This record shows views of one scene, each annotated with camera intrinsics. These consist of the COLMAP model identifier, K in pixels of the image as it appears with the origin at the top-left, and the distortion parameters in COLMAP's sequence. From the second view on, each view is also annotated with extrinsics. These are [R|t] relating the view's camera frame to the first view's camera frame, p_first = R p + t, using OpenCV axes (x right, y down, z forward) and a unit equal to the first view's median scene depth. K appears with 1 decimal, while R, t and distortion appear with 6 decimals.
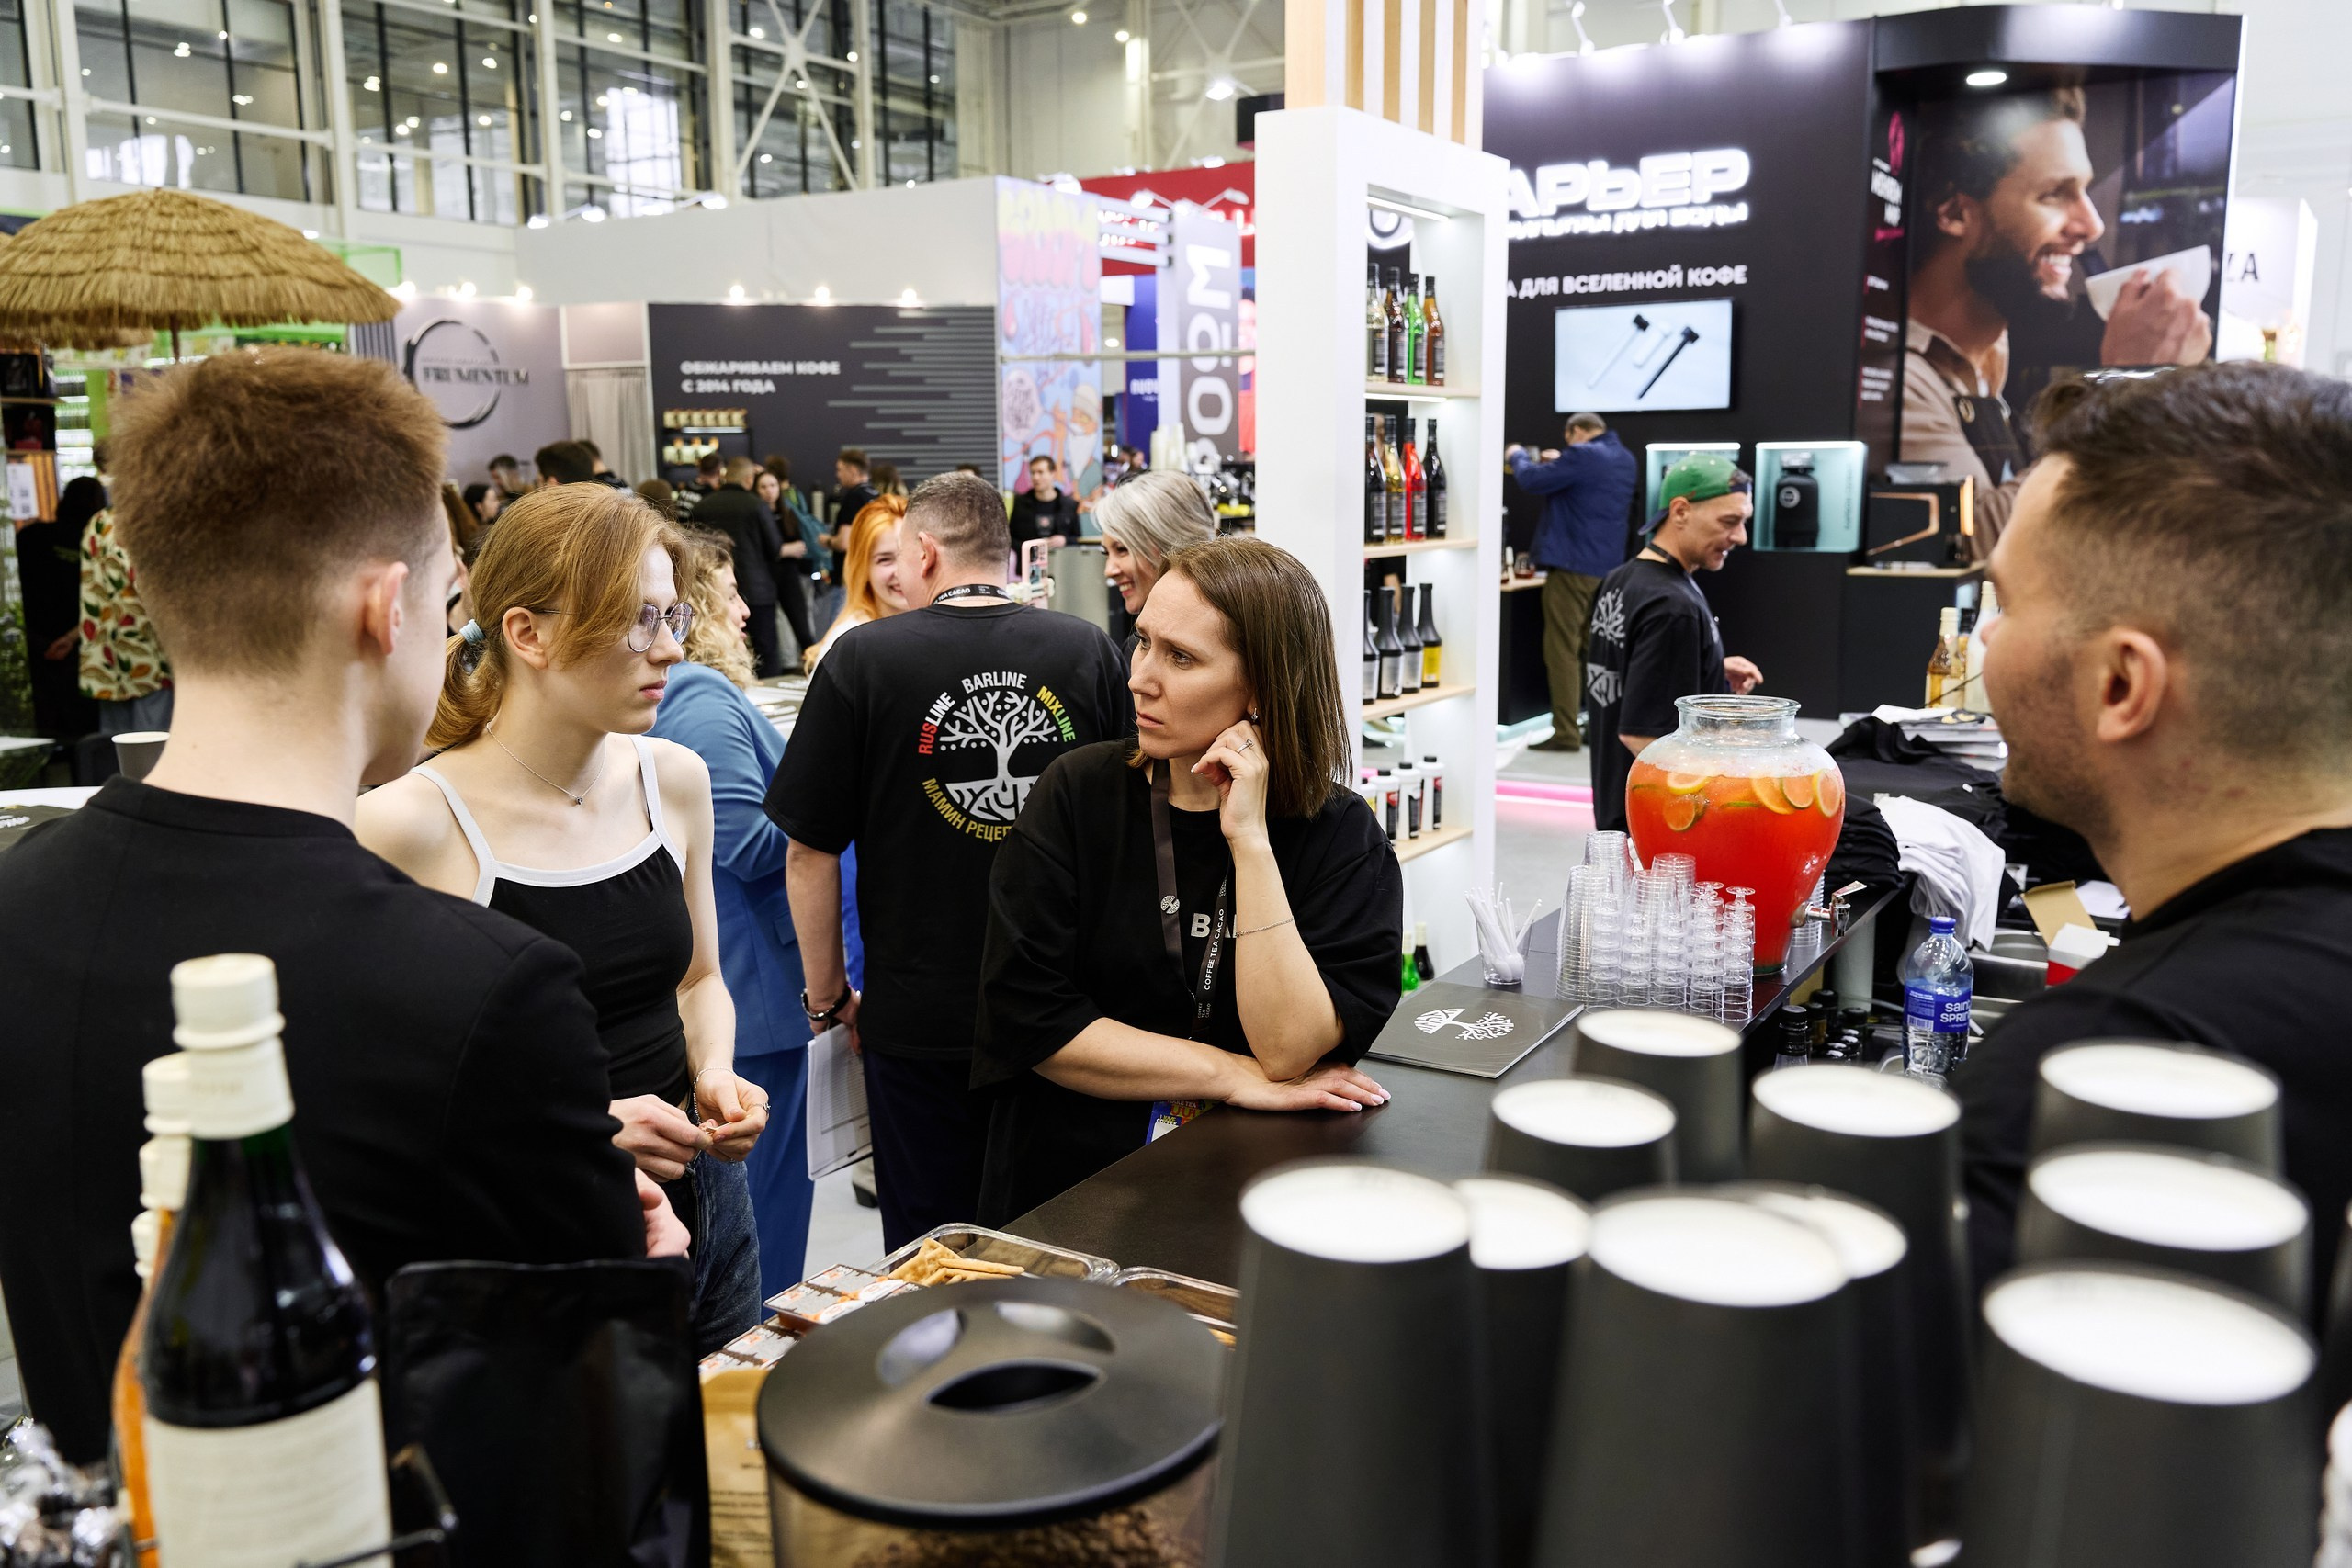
lens RADIAL K [[1884.5, 0, 1176.9], [0, 1884.5, 786.1], [0, 0, 1]] dist [-0.003014, -0.000287]
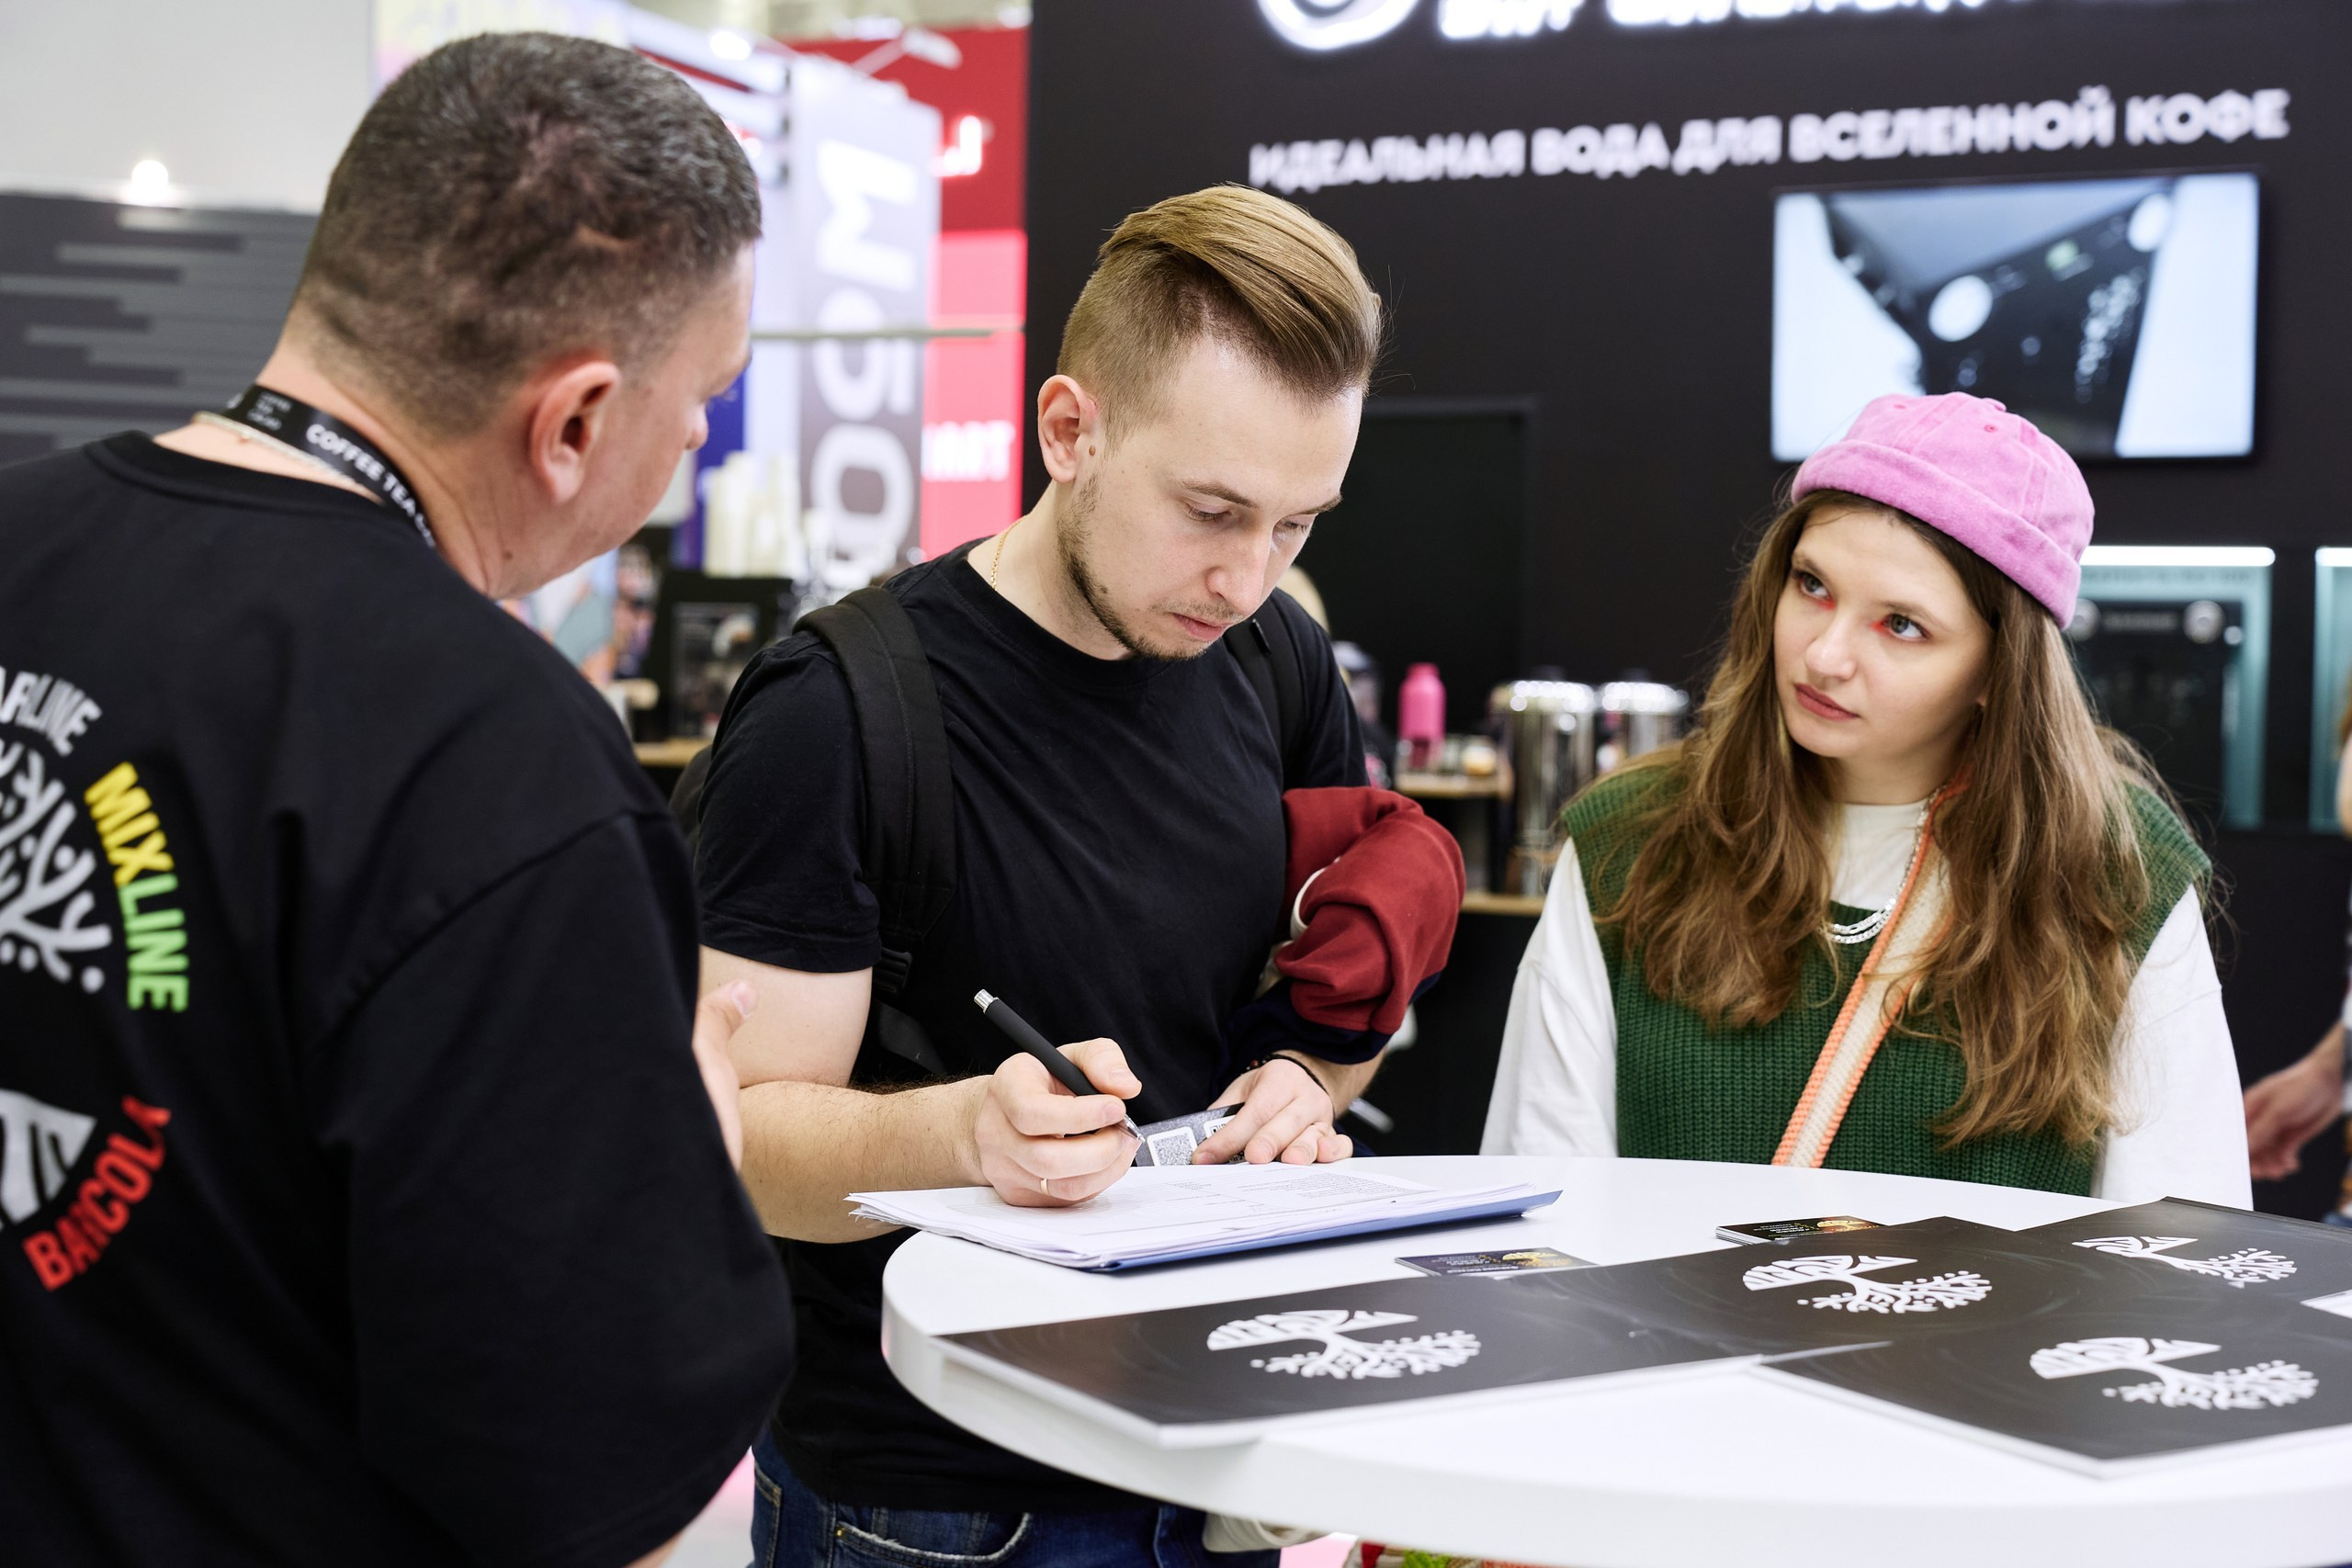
lens RADIAL K [[3051.5, 0, 1175.8], [0, 3051.5, 782.6], [0, 0, 1]] dist [-0.018341, 0.000000]
pose [[0.992113, 0.025781, 0.122664, 0.006118], [-0.009332, 0.991096, -0.132823, -0.050706], [-0.124996, 0.130630, 0.983520, 0.419621]]
